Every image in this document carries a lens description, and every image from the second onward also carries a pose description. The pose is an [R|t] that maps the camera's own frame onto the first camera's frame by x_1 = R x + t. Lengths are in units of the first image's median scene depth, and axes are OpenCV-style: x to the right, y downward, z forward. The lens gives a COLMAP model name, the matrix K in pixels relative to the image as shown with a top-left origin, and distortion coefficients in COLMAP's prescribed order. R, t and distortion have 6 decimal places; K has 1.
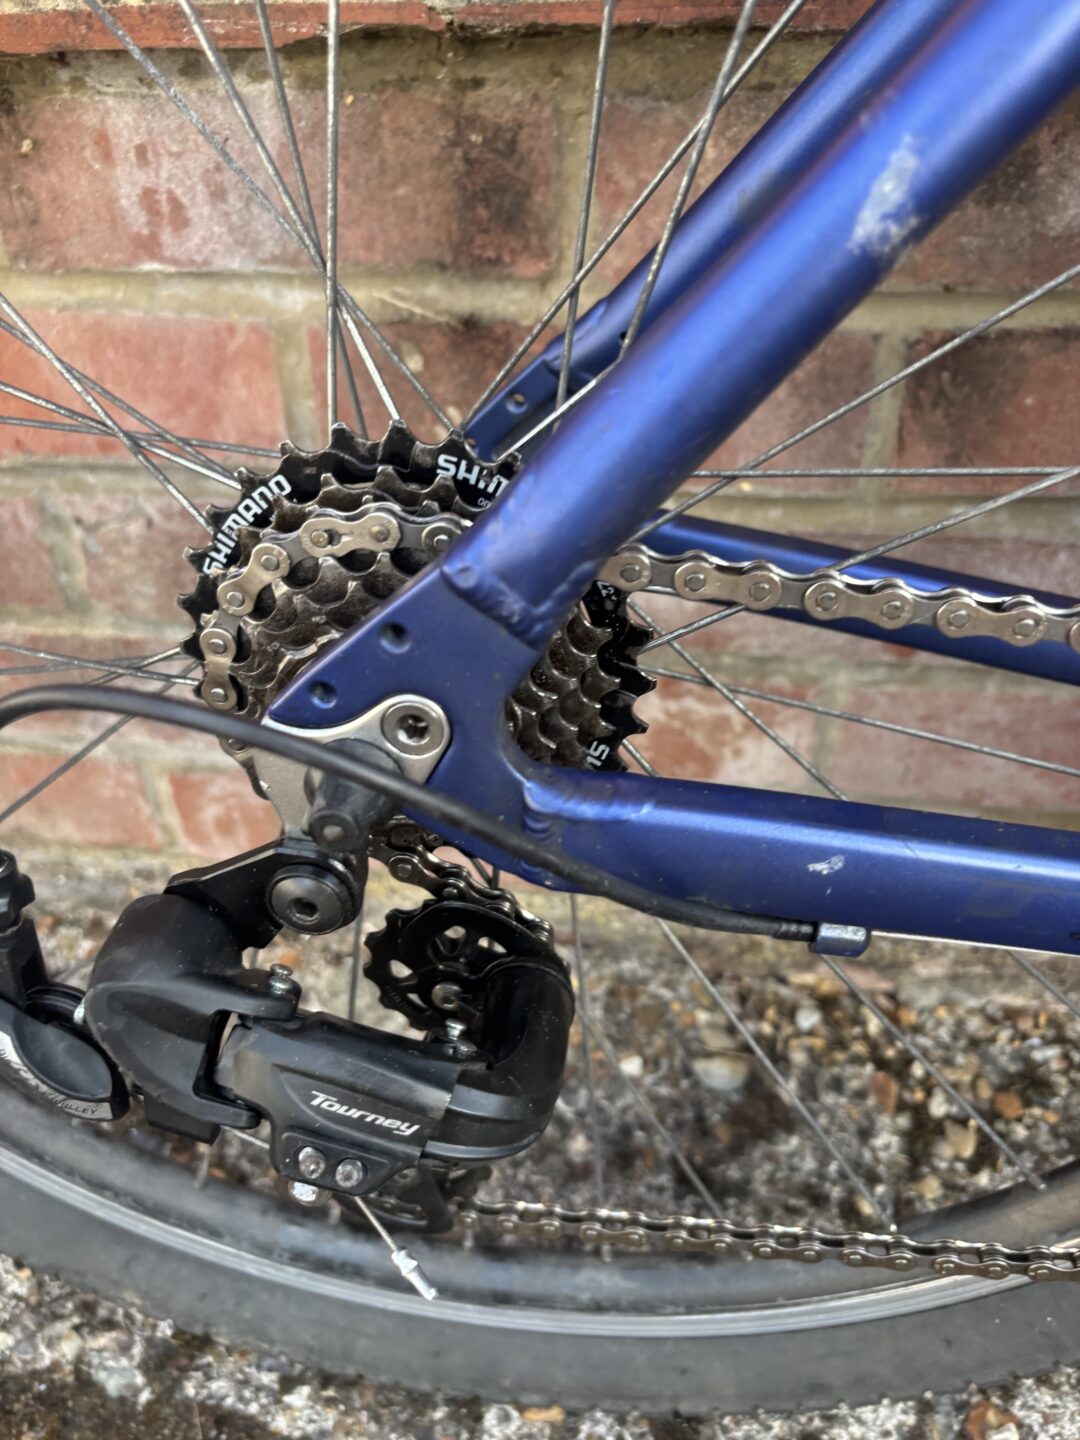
lens RADIAL K [[1122.8, 0, 537.0], [0, 1122.8, 723.4], [0, 0, 1]] dist [0.009028, -0.034120]
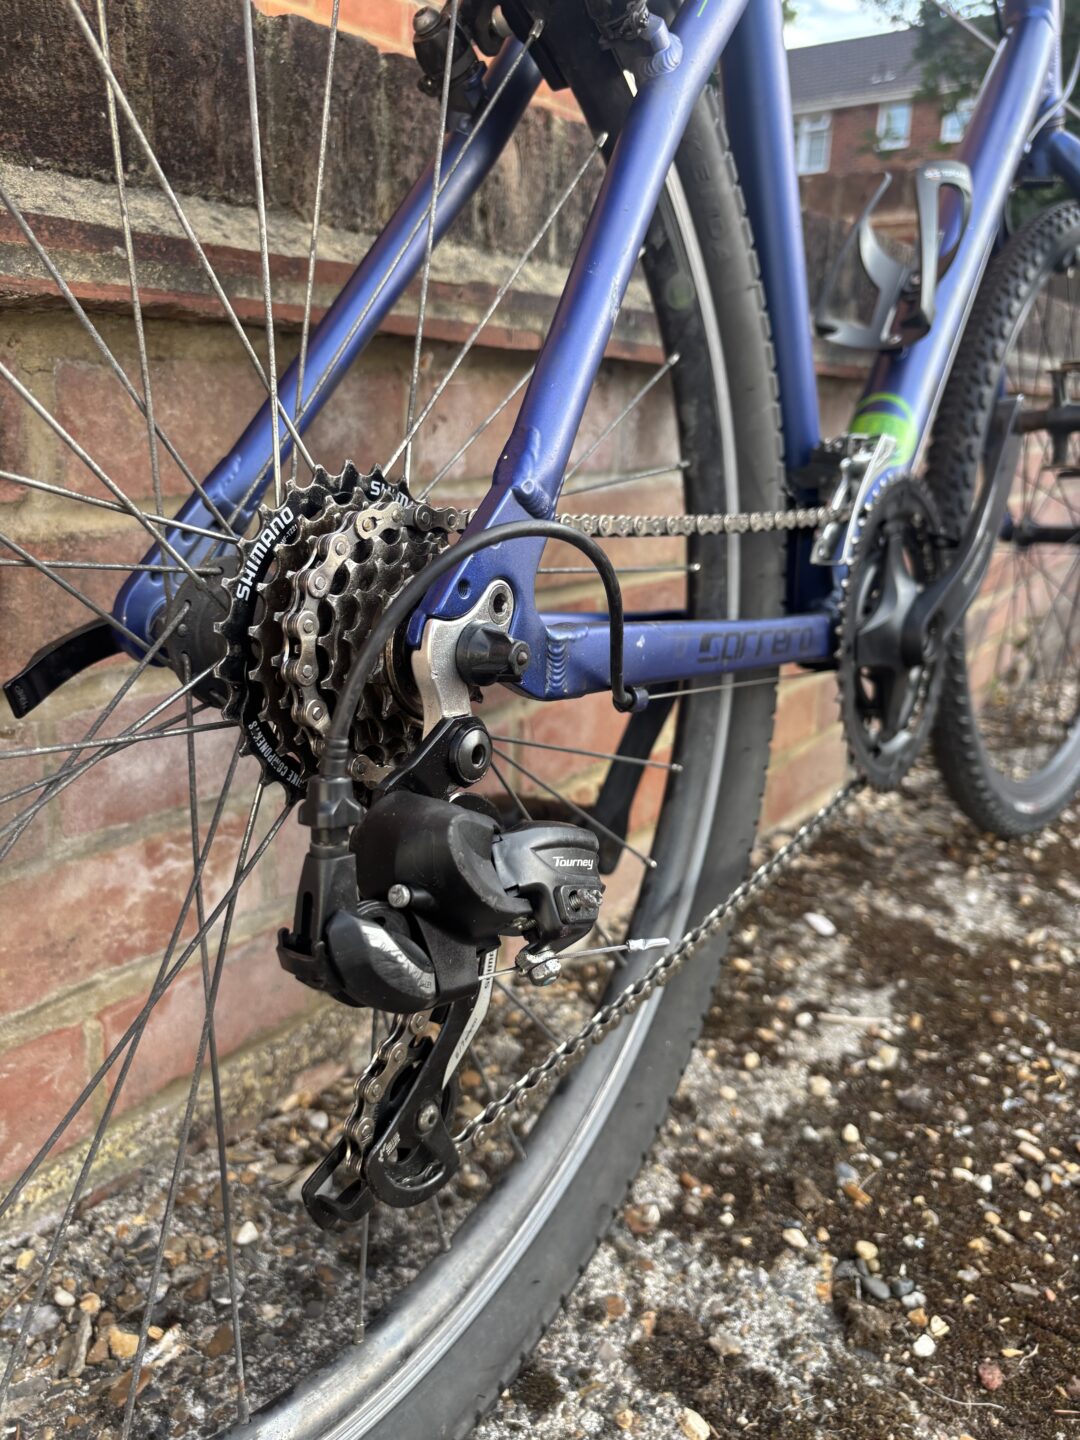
lens RADIAL K [[1109.5, 0, 531.7], [0, 1109.5, 713.3], [0, 0, 1]] dist [0.032713, -0.067590]
pose [[0.480974, -0.205186, 0.852386, -1.249632], [0.499899, 0.862885, -0.074363, 0.238208], [-0.720253, 0.461874, 0.517598, 0.191267]]
